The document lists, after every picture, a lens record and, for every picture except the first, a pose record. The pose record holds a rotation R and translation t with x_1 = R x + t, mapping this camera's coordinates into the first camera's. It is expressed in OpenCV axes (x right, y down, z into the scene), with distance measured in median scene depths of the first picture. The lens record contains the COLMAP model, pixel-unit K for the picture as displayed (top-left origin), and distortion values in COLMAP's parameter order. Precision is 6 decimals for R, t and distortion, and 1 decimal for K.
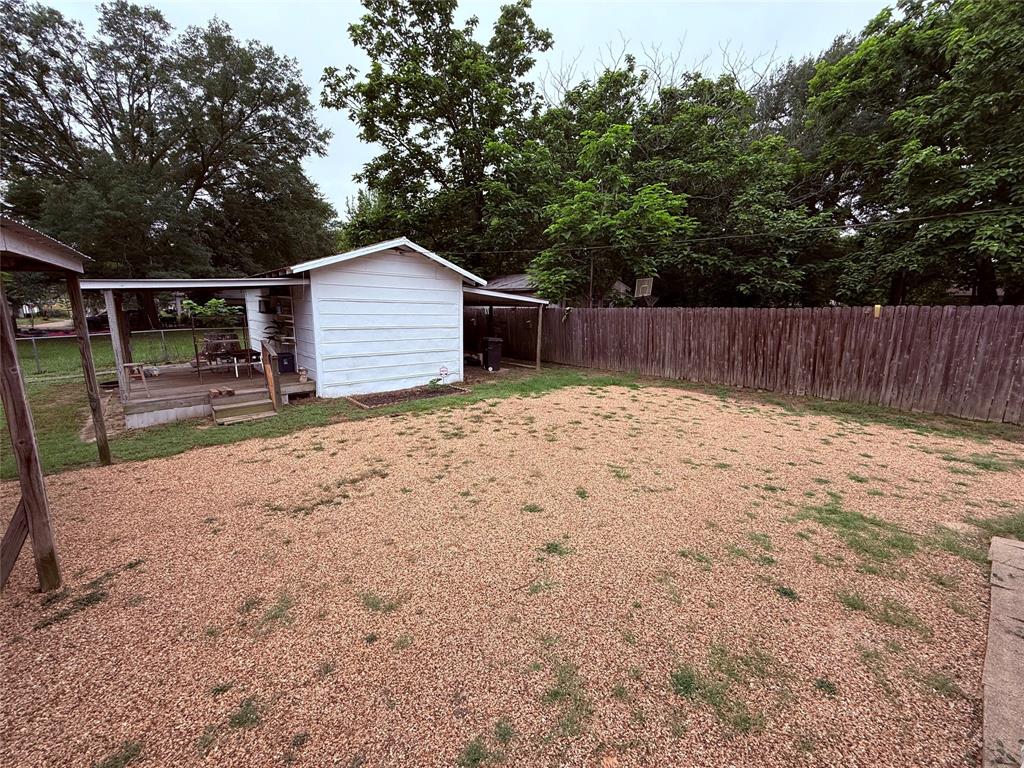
lens RADIAL K [[407.8, 0, 509.5], [0, 407.8, 383.2], [0, 0, 1]] dist [-0.000895, 0.000645]
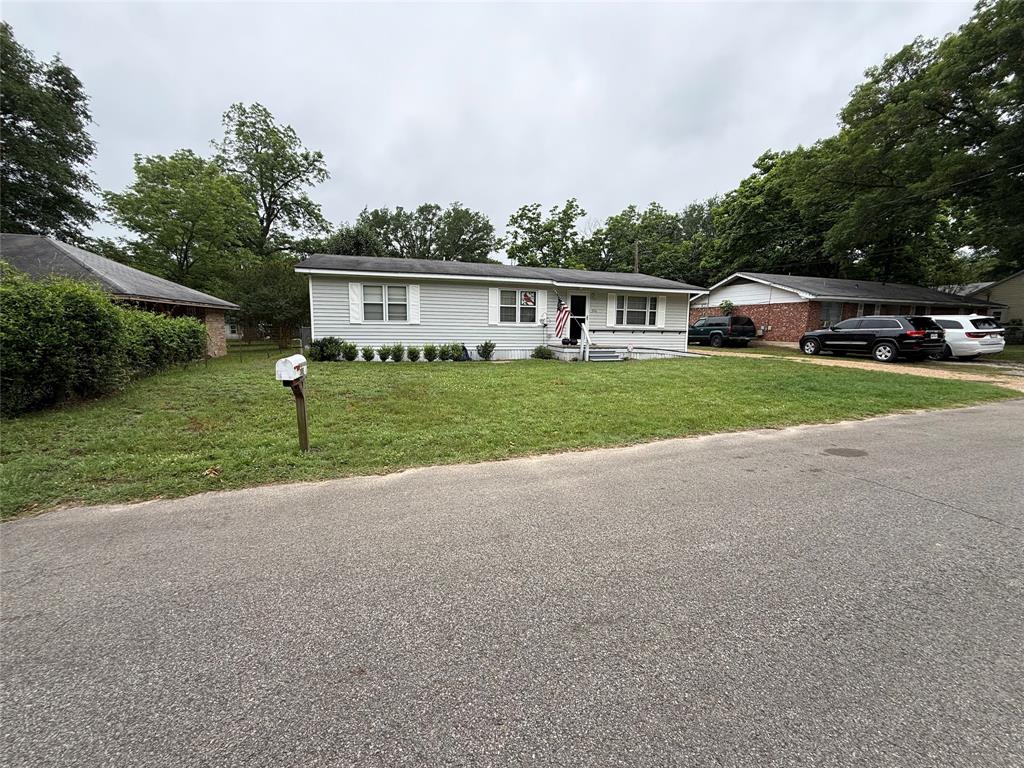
lens RADIAL K [[407.8, 0, 509.5], [0, 407.8, 383.2], [0, 0, 1]] dist [-0.000895, 0.000645]
pose [[0.930924, 0.046497, -0.362242, 2.224915], [-0.066803, 0.996807, -0.043728, 1.075750], [0.359052, 0.064907, 0.931058, -4.914350]]
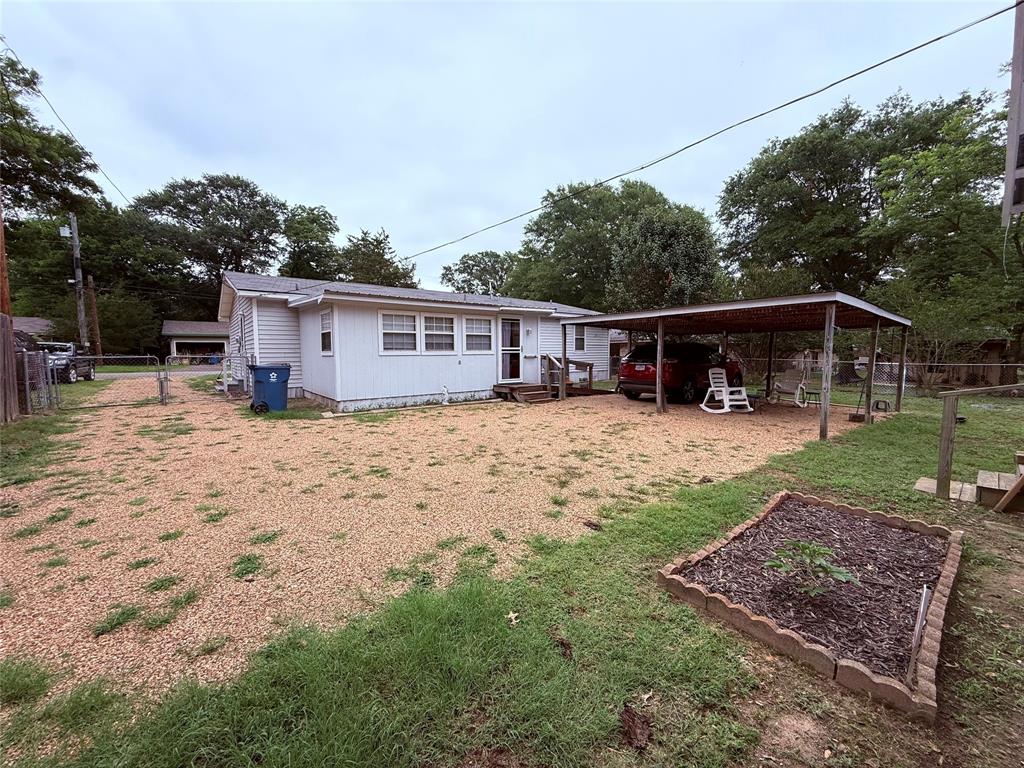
lens RADIAL K [[407.8, 0, 509.5], [0, 407.8, 383.2], [0, 0, 1]] dist [-0.000895, 0.000645]
pose [[-0.999440, -0.015778, 0.029496, 0.008311], [-0.007475, 0.964821, 0.262803, -0.301523], [-0.032605, 0.262435, -0.964399, 2.074739]]
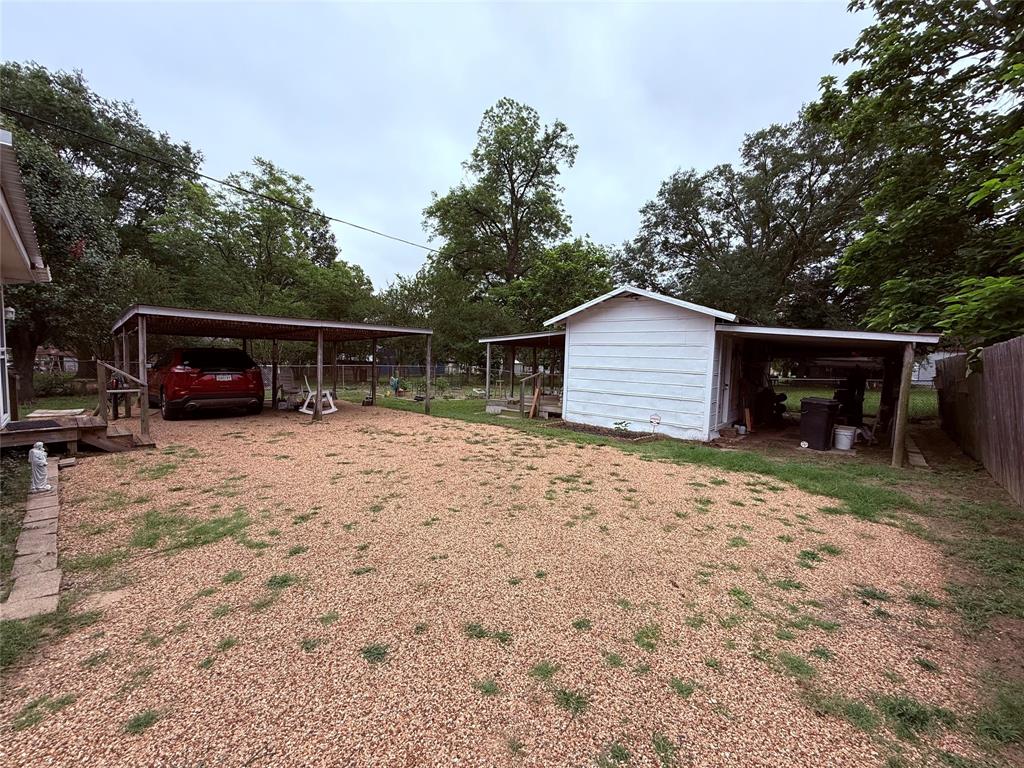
lens RADIAL K [[407.8, 0, 509.5], [0, 407.8, 383.2], [0, 0, 1]] dist [-0.000895, 0.000645]
pose [[0.135646, 0.048888, -0.989550, 1.230864], [-0.208615, 0.977799, 0.019711, -0.105174], [0.968545, 0.203761, 0.142833, 0.987731]]
